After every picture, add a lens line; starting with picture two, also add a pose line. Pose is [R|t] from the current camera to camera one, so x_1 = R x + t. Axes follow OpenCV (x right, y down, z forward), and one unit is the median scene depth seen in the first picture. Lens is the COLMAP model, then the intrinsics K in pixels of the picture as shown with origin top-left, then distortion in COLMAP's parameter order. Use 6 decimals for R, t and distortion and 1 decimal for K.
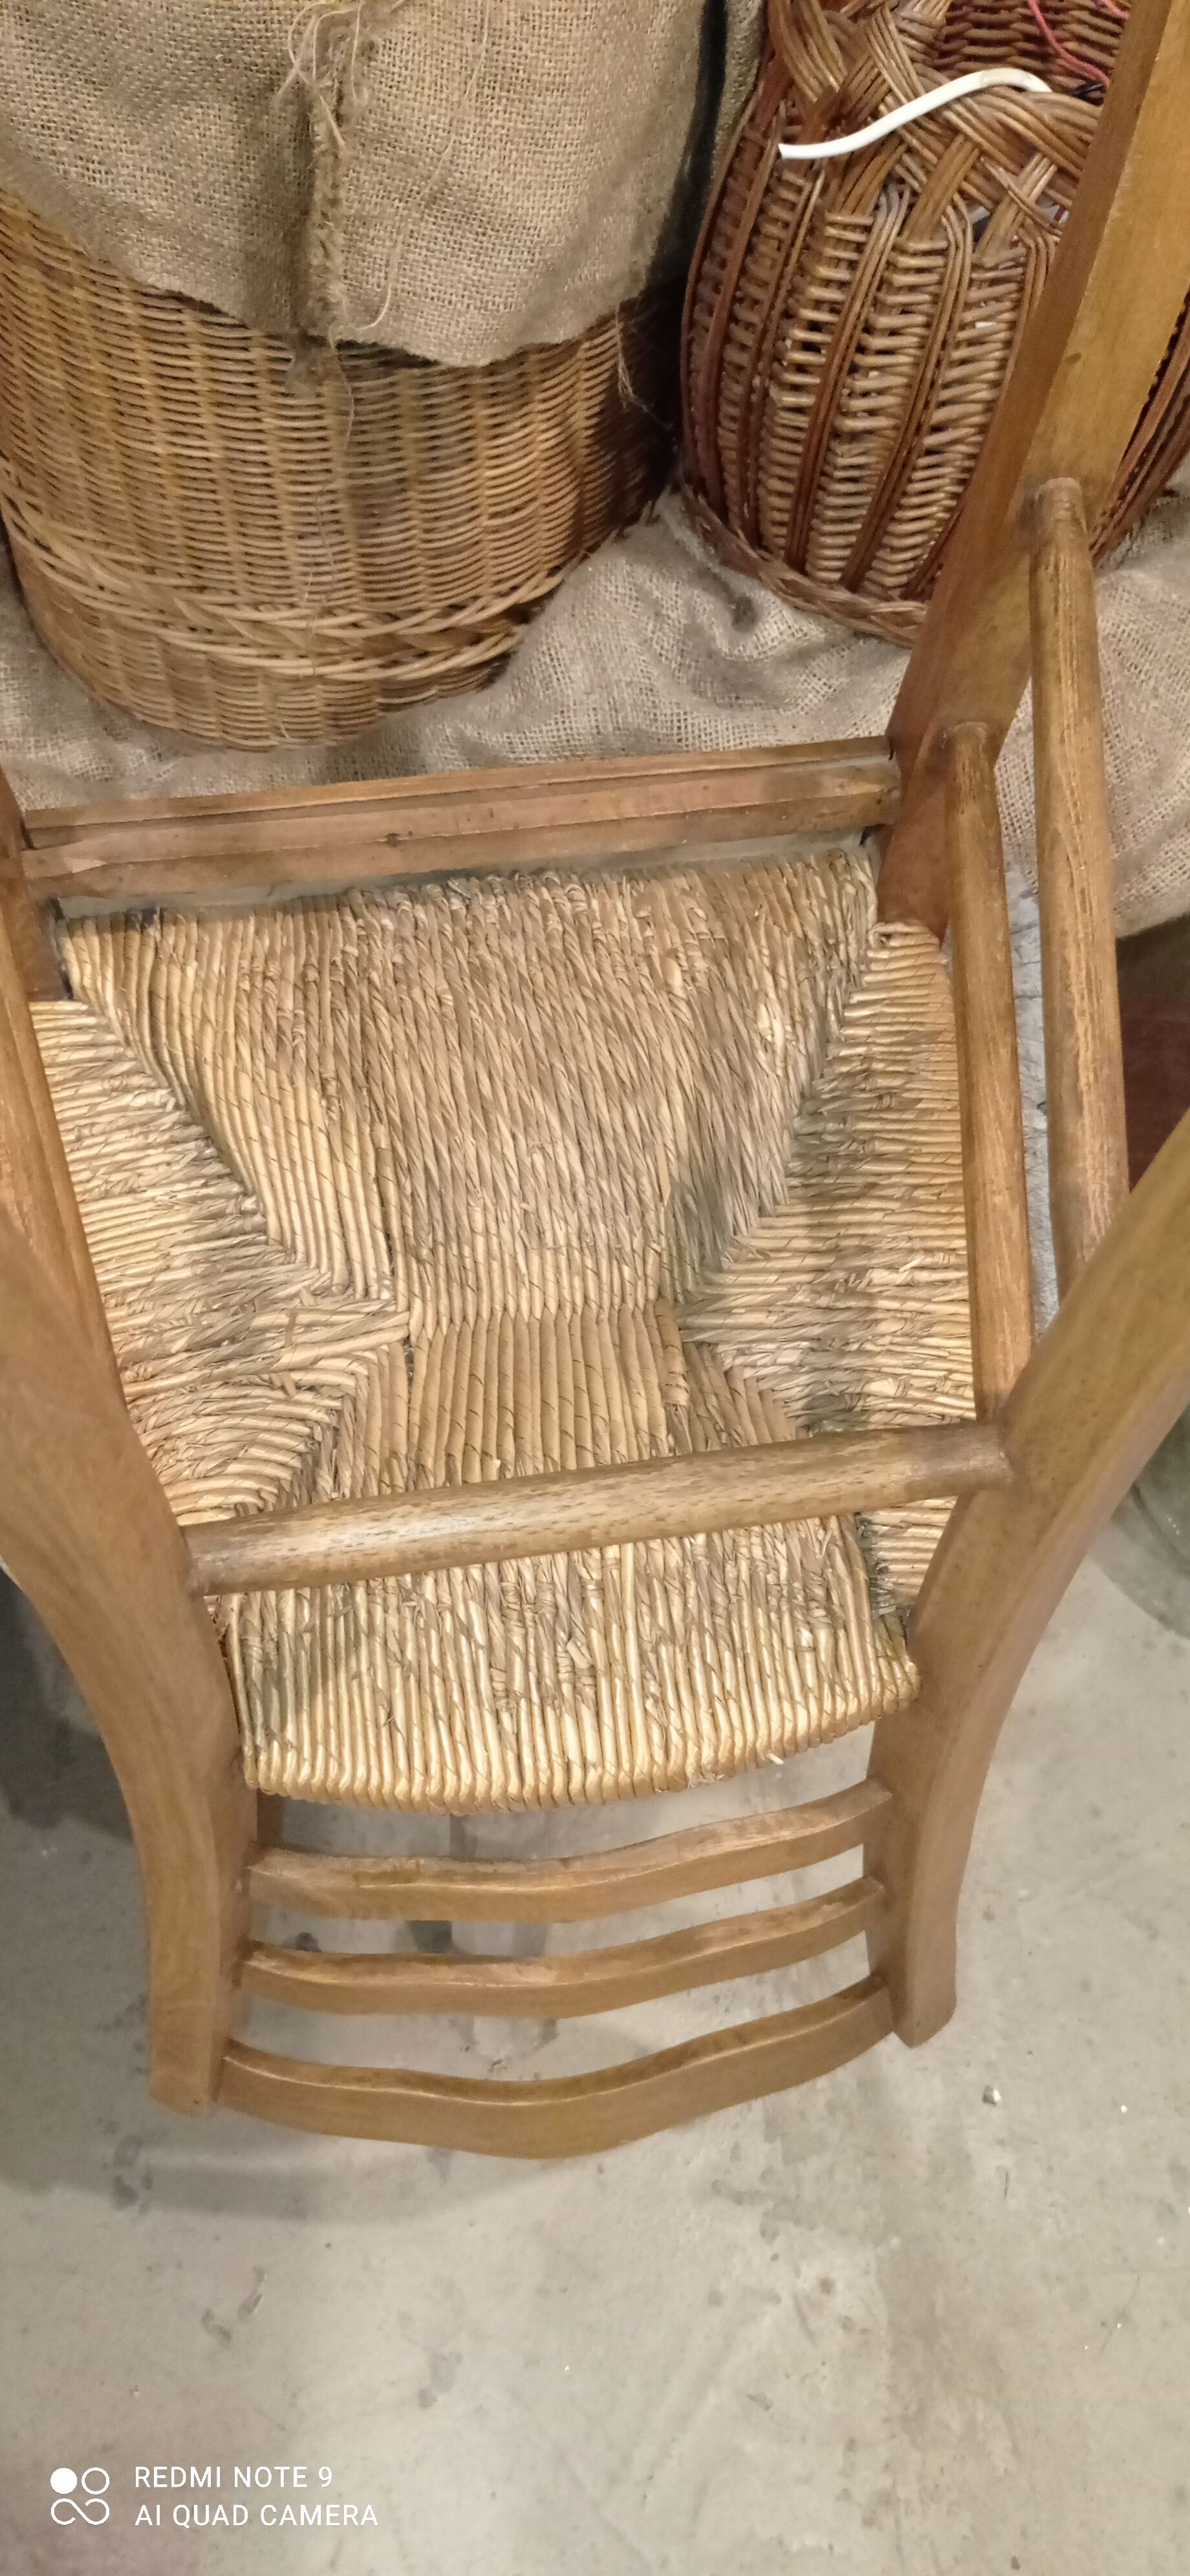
lens RADIAL K [[1972.9, 0, 578.2], [0, 1972.9, 1306.6], [0, 0, 1]] dist [0.018160, -0.016870]
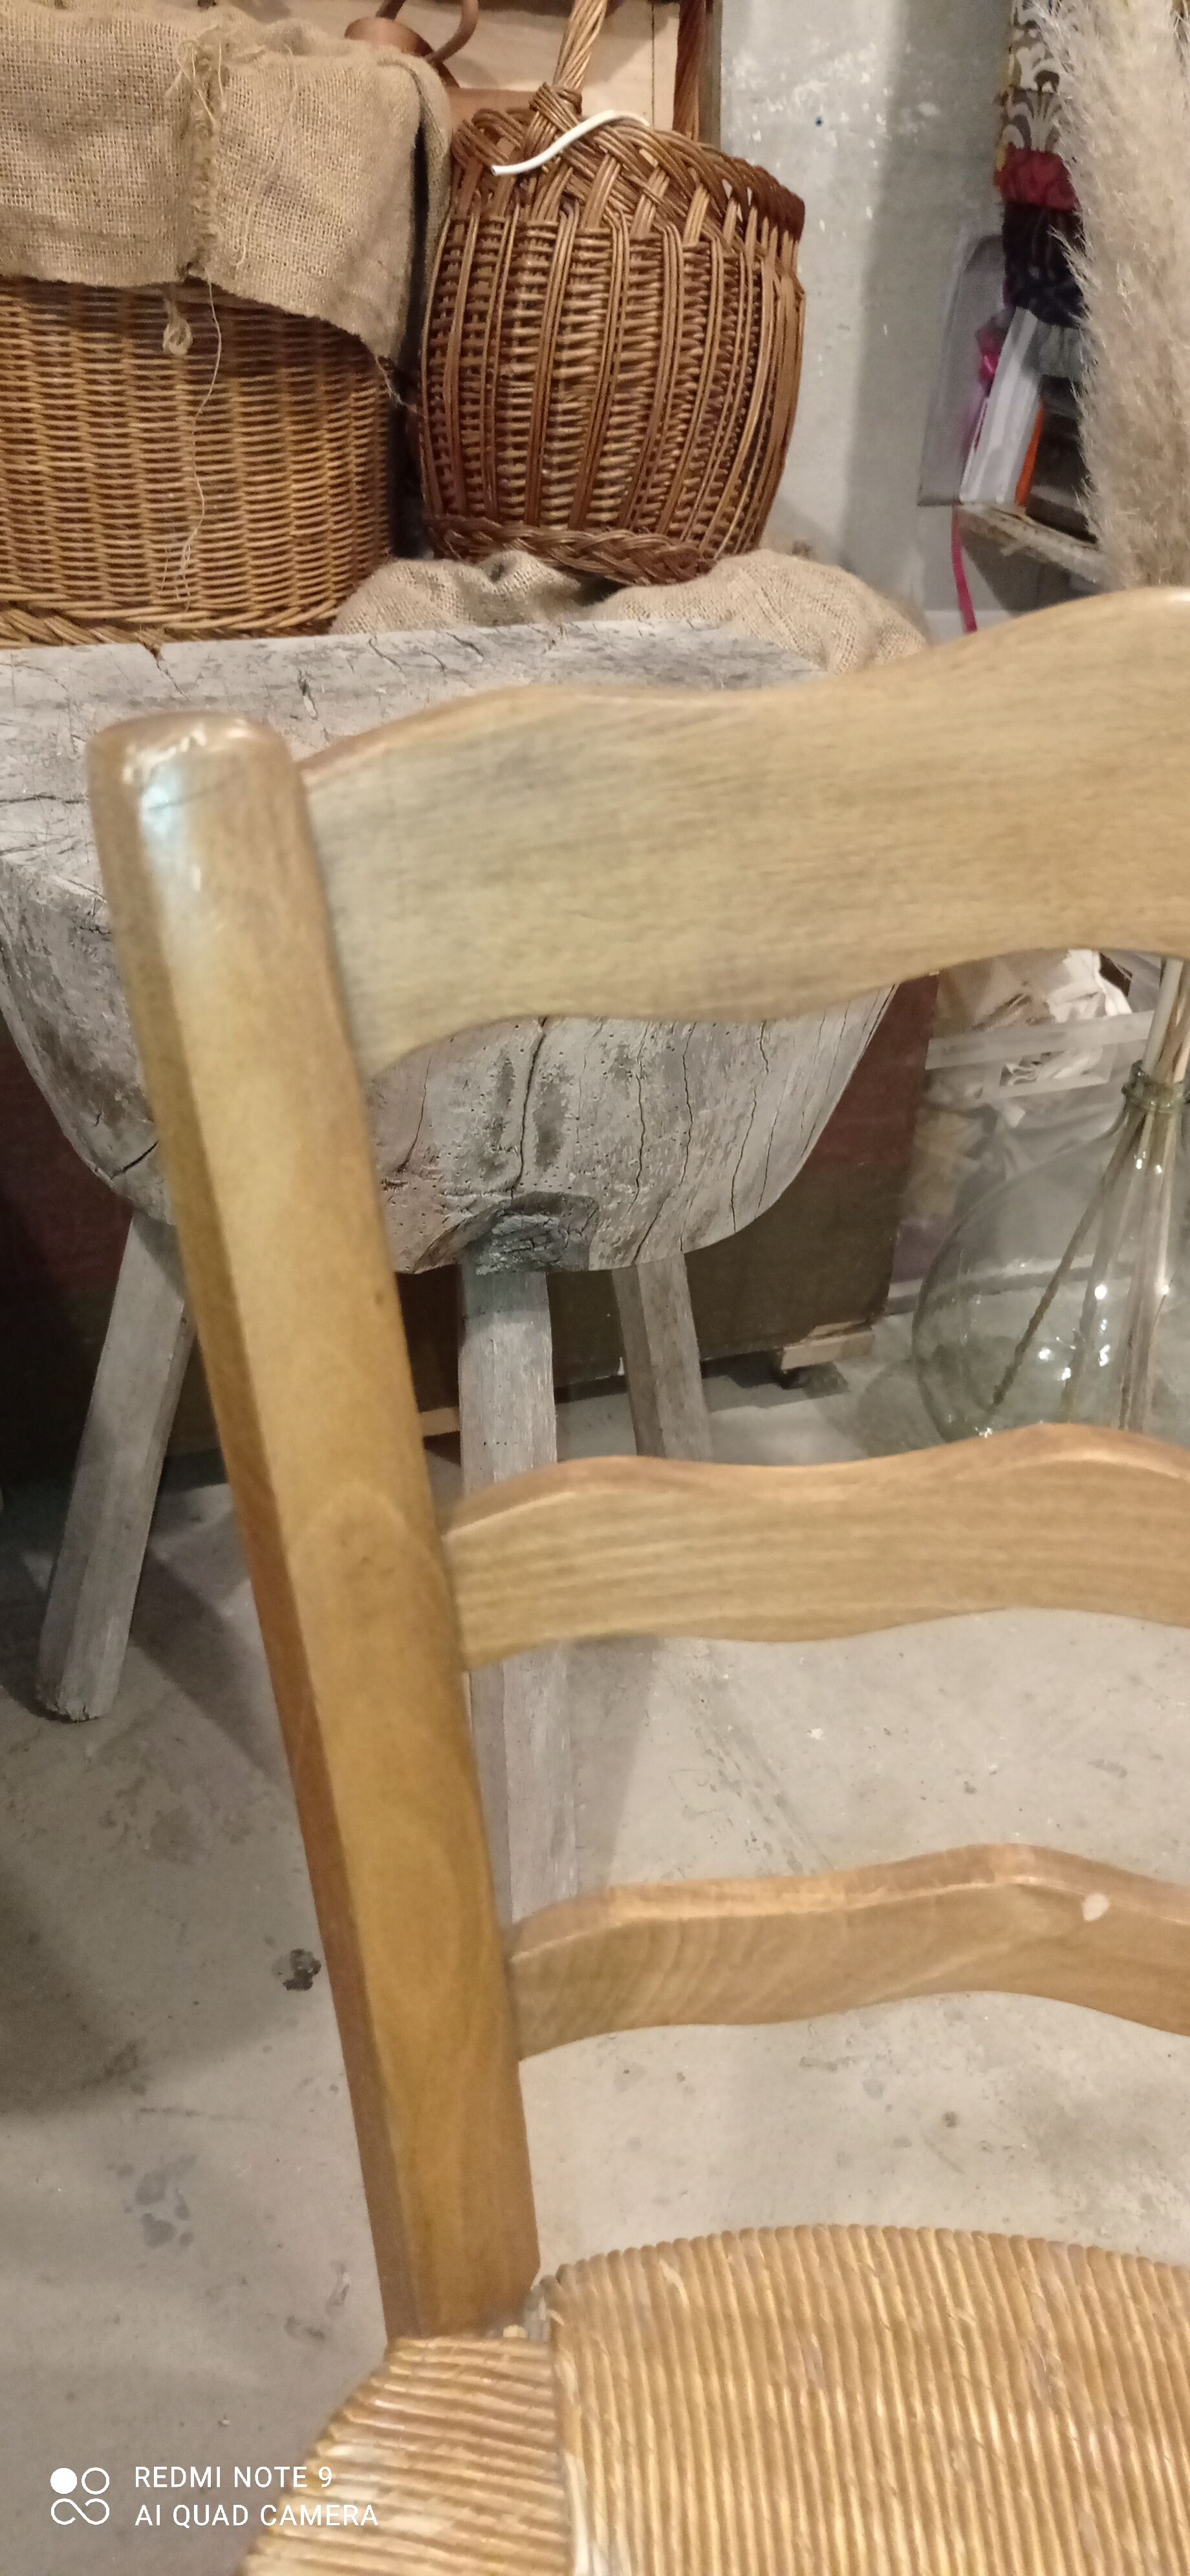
lens RADIAL K [[1972.9, 0, 587.6], [0, 1972.9, 1278.9], [0, 0, 1]] dist [0.018160, -0.016870]
pose [[0.954525, -0.148096, 0.258746, -0.321232], [0.249520, 0.871829, -0.421491, 0.749063], [-0.163161, 0.466886, 0.869135, 0.072876]]
